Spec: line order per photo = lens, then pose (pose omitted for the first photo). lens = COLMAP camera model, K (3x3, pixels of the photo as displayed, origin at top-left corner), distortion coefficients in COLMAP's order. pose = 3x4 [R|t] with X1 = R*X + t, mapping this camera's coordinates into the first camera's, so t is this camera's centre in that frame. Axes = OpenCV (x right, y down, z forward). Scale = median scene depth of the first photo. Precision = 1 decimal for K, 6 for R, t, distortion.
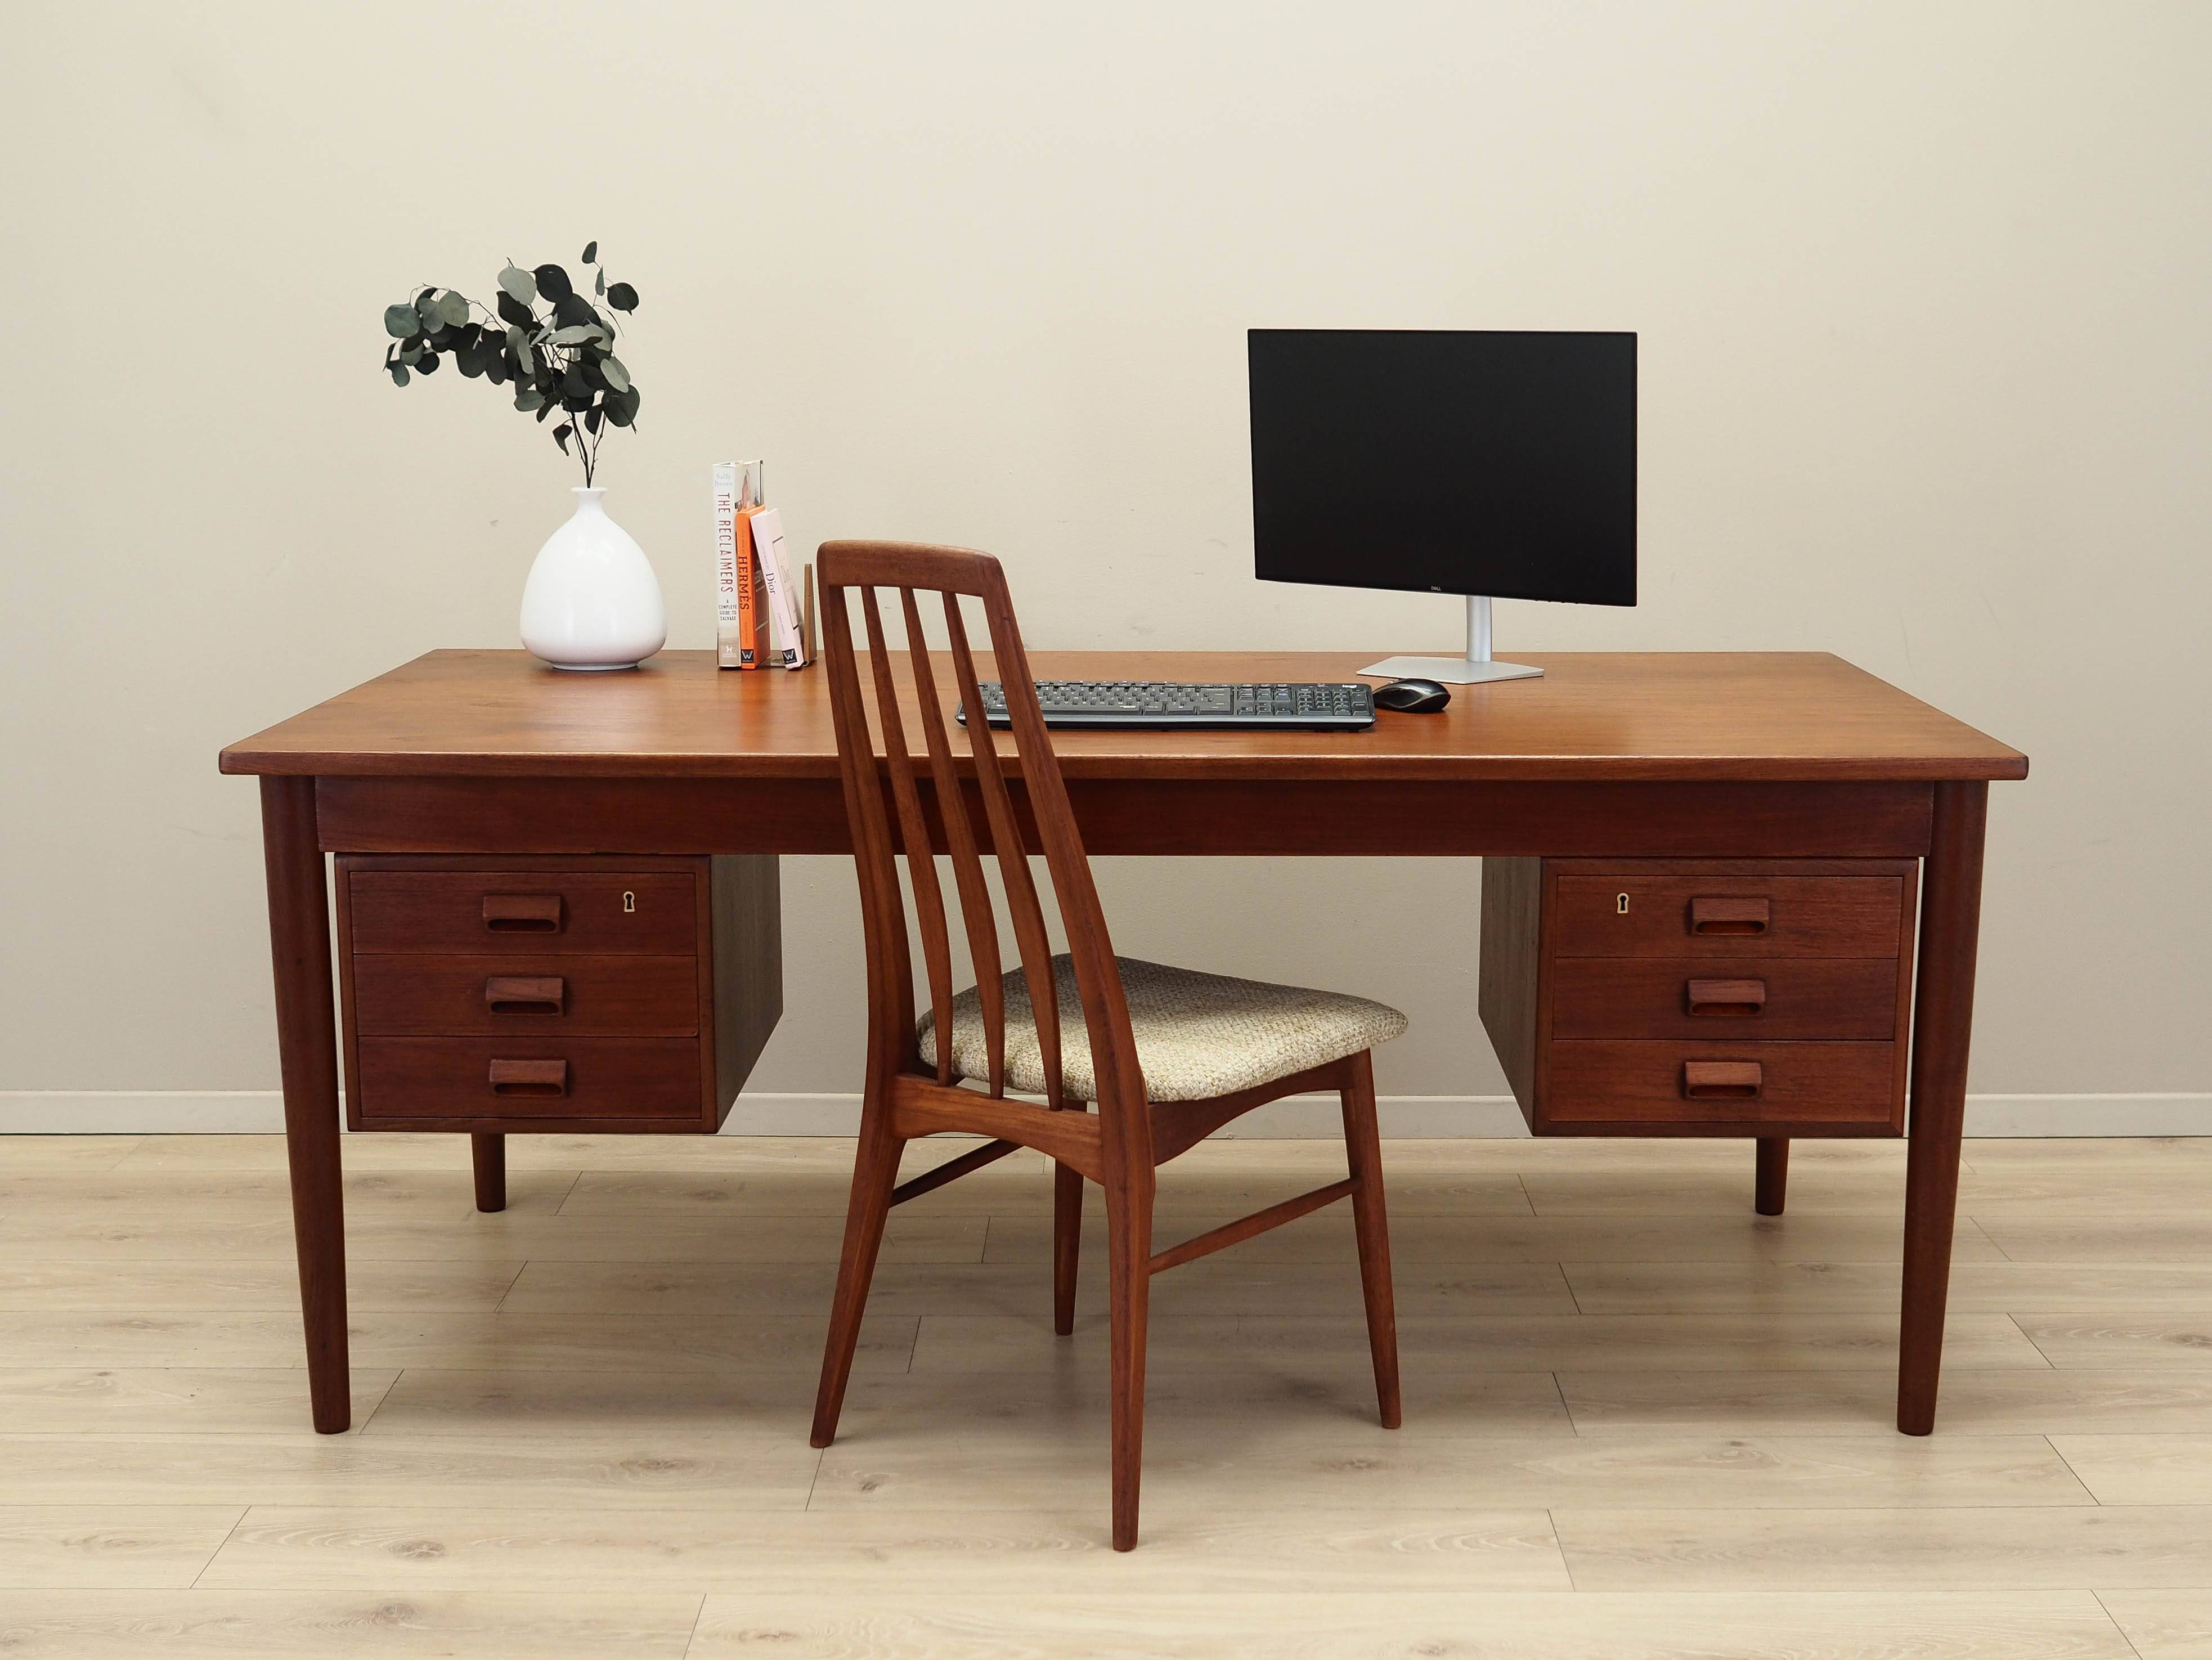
lens RADIAL K [[2615.0, 0, 1129.9], [0, 2615.0, 842.6], [0, 0, 1]] dist [-0.034672, 0.029181]
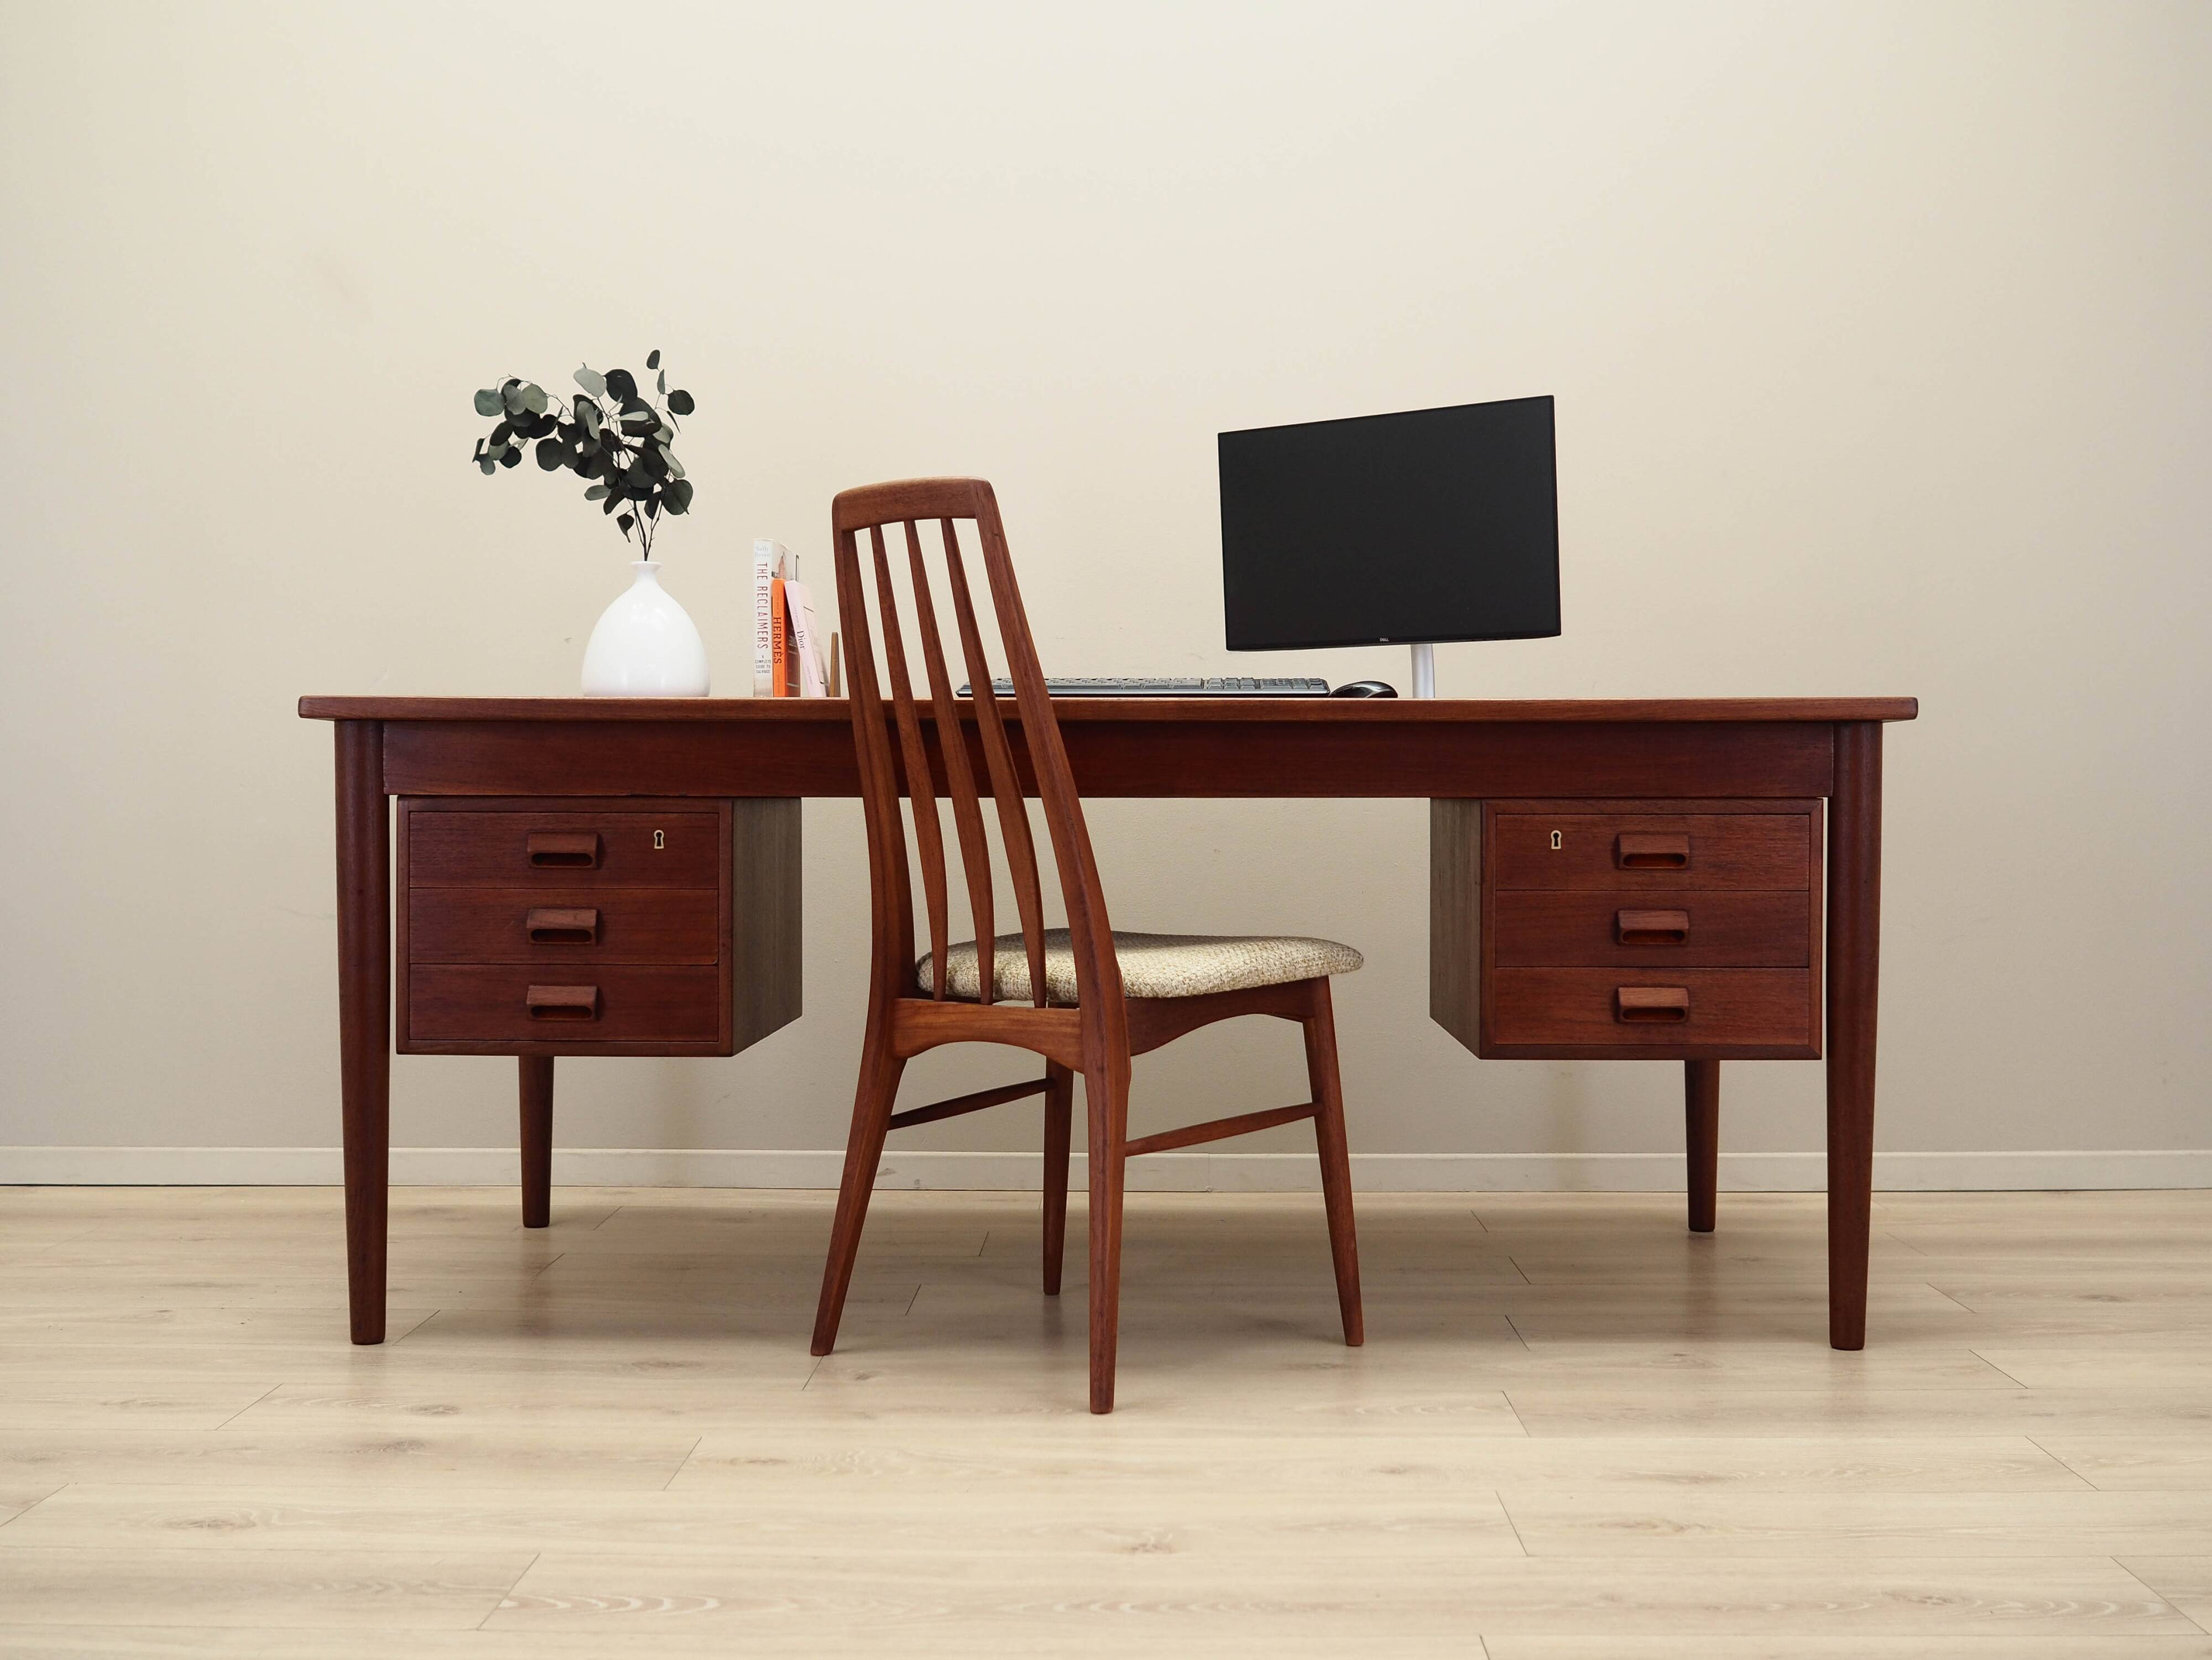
lens RADIAL K [[2221.4, 0, 1106.0], [0, 2221.4, 830.0], [0, 0, 1]] dist [-0.031549, 0.024859]
pose [[0.999898, 0.000270, -0.014273, 0.011758], [-0.002691, 0.985460, -0.169886, 0.177098], [0.014019, 0.169907, 0.985360, 0.071071]]
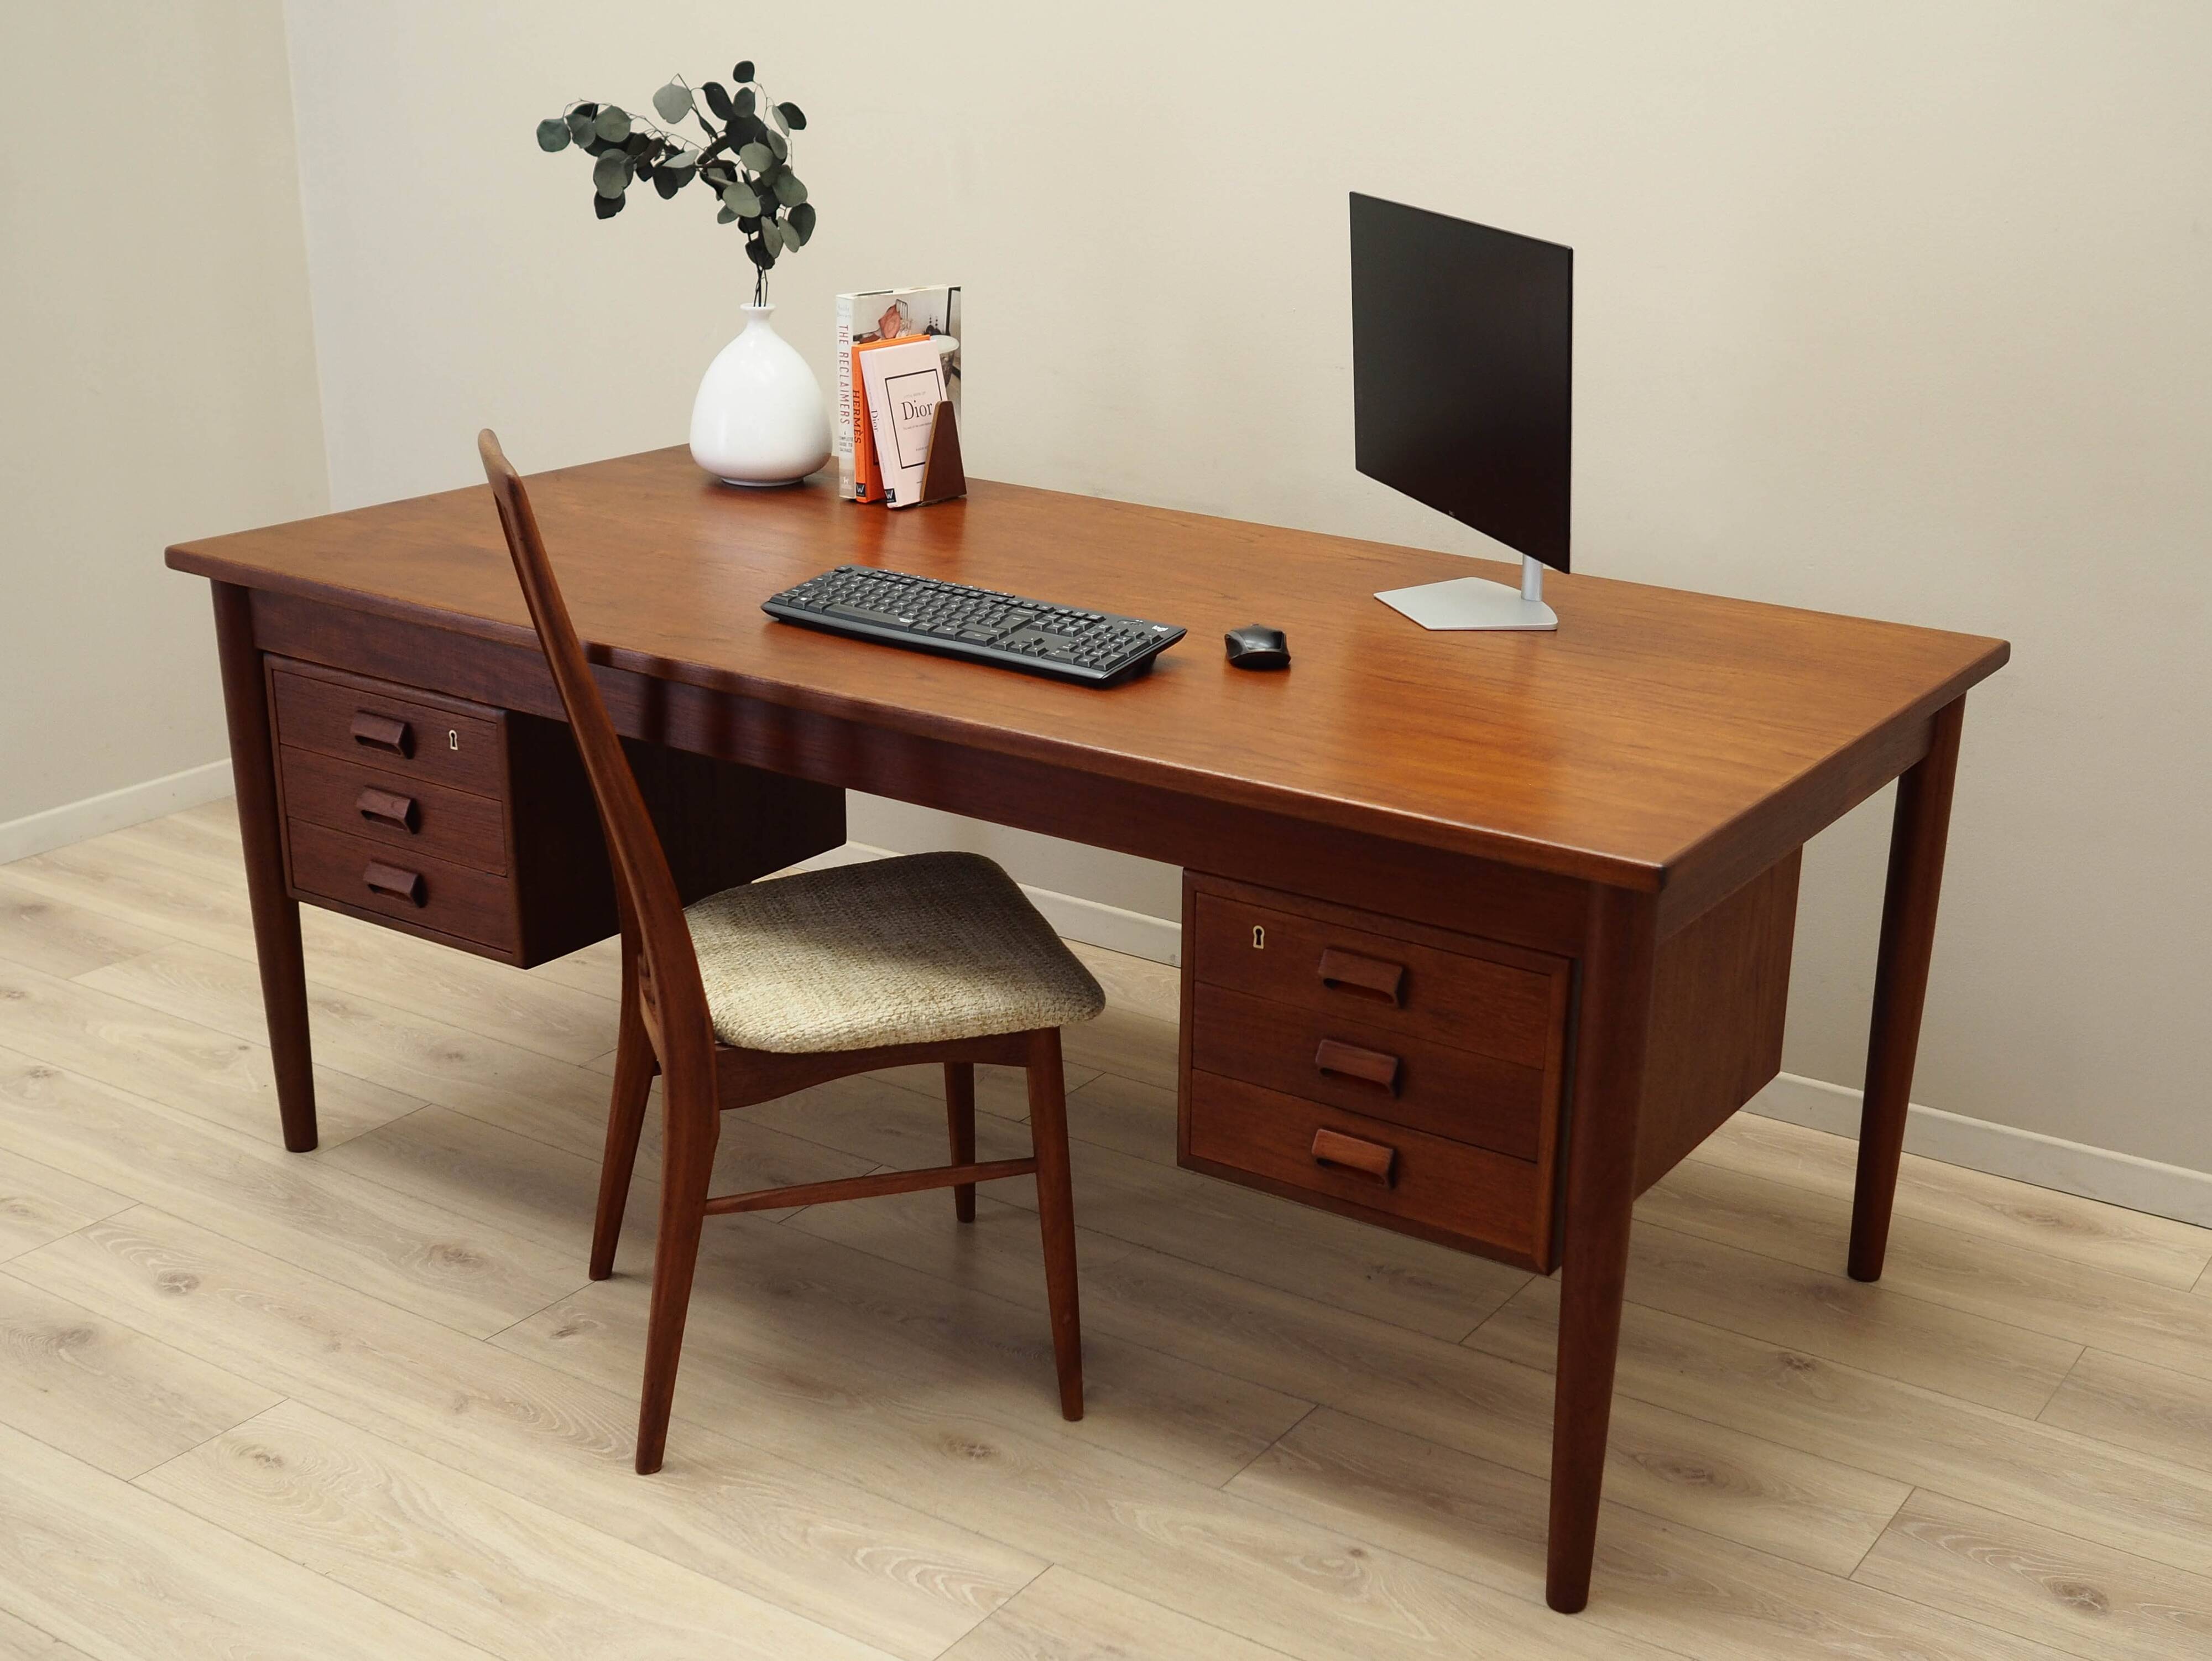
lens RADIAL K [[2476.1, 0, 1385.8], [0, 2476.1, 836.3], [0, 0, 1]] dist [-0.019639, 0.008137]
pose [[0.877387, 0.187360, -0.441688, 0.577243], [-0.126217, 0.978308, 0.164265, -0.148662], [0.462883, -0.088376, 0.882003, 0.292632]]
